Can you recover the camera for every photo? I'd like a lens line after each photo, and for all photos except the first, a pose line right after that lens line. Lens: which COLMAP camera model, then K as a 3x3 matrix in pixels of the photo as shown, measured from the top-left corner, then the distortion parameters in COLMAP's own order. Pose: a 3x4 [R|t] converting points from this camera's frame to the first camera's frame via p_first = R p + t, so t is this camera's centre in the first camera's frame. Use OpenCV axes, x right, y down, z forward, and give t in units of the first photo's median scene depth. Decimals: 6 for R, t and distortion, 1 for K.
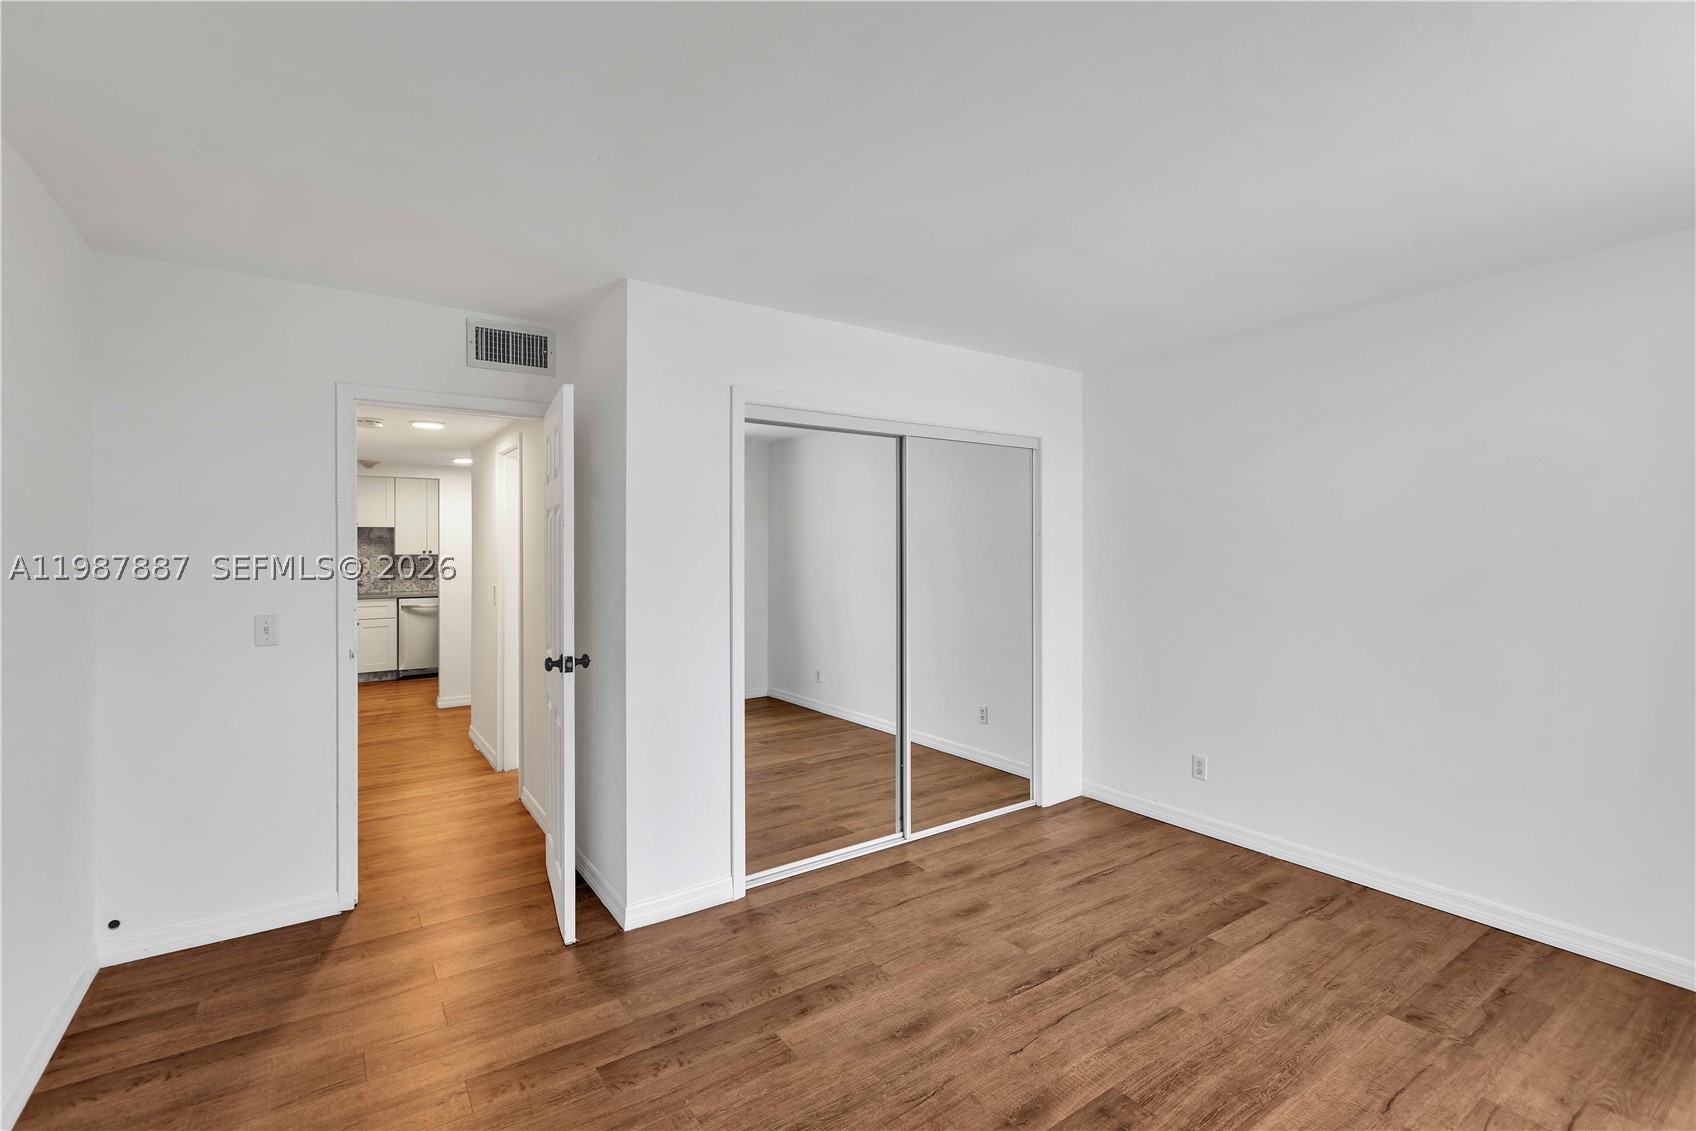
lens RADIAL K [[759.7, 0, 848.3], [0, 759.7, 556.4], [0, 0, 1]] dist [-0.004251, -0.001051]
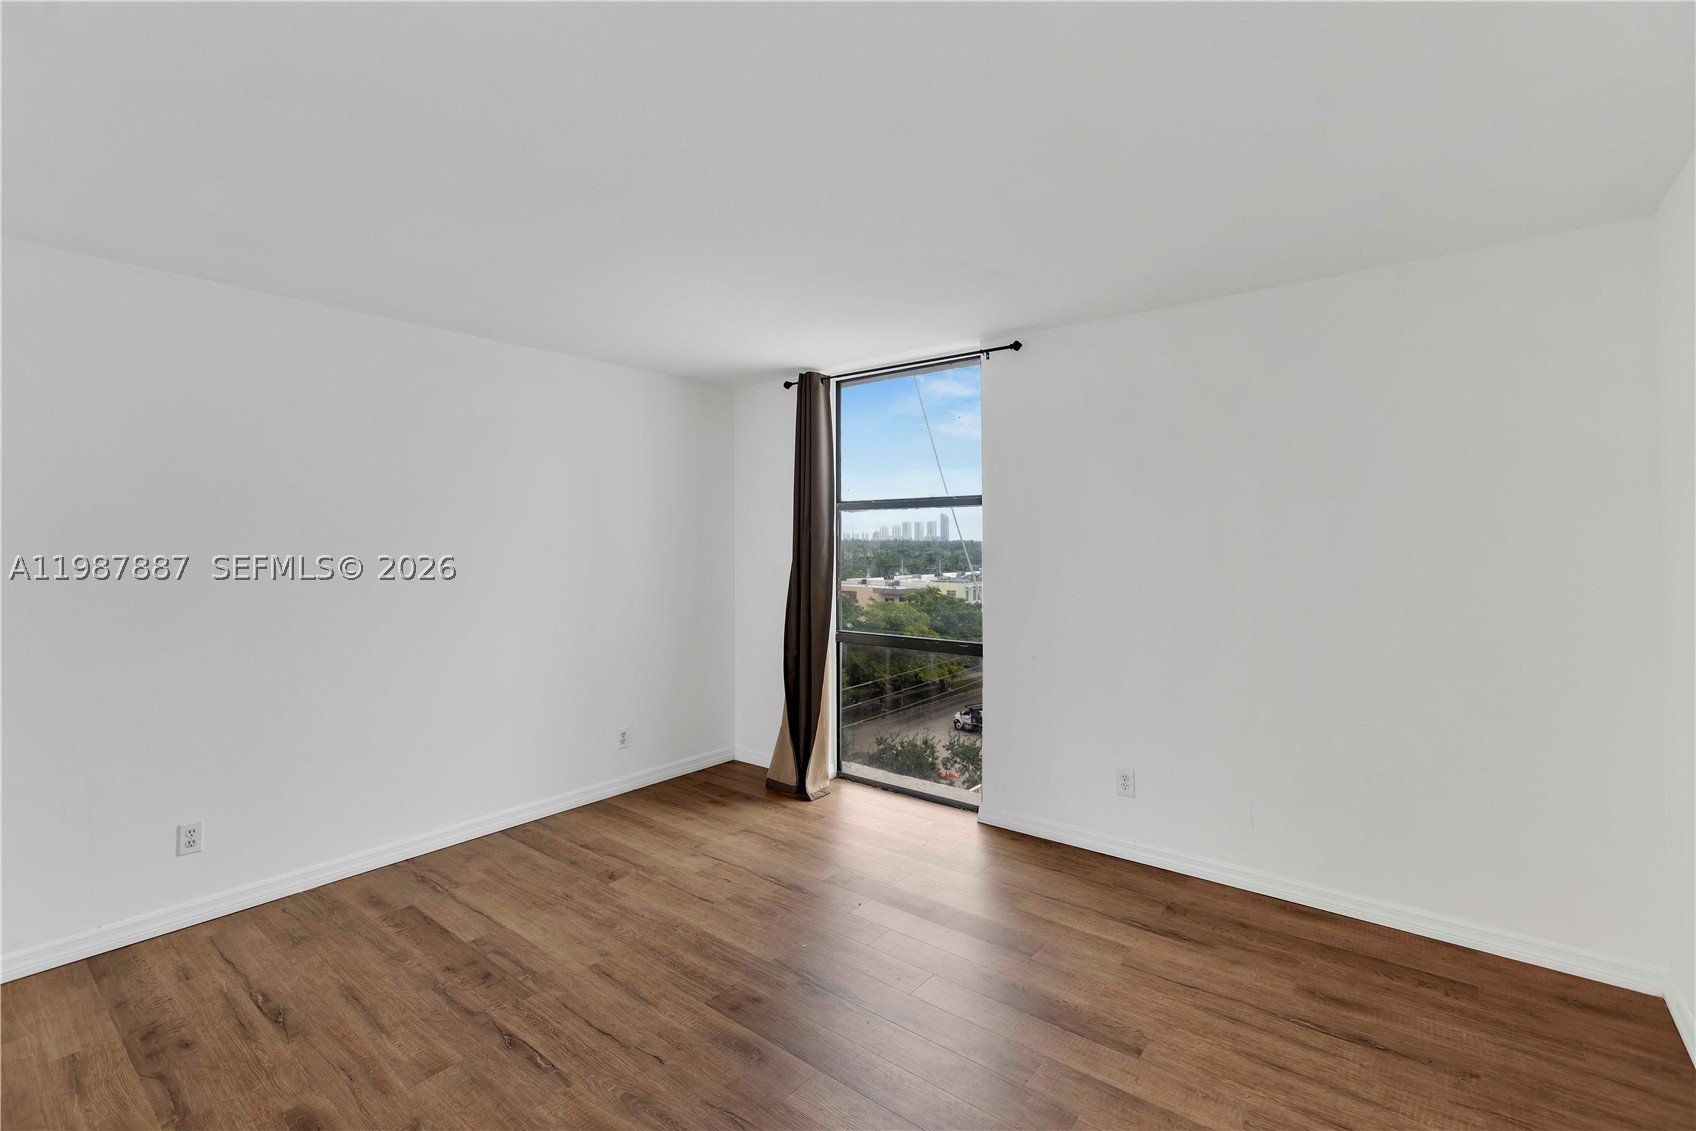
lens RADIAL K [[759.7, 0, 850.0], [0, 759.7, 554.1], [0, 0, 1]] dist [-0.004251, -0.001051]
pose [[-0.292485, -0.013071, 0.956181, -0.619558], [0.013361, 0.999753, 0.017754, -0.011782], [-0.956177, 0.017968, -0.292238, 0.824956]]
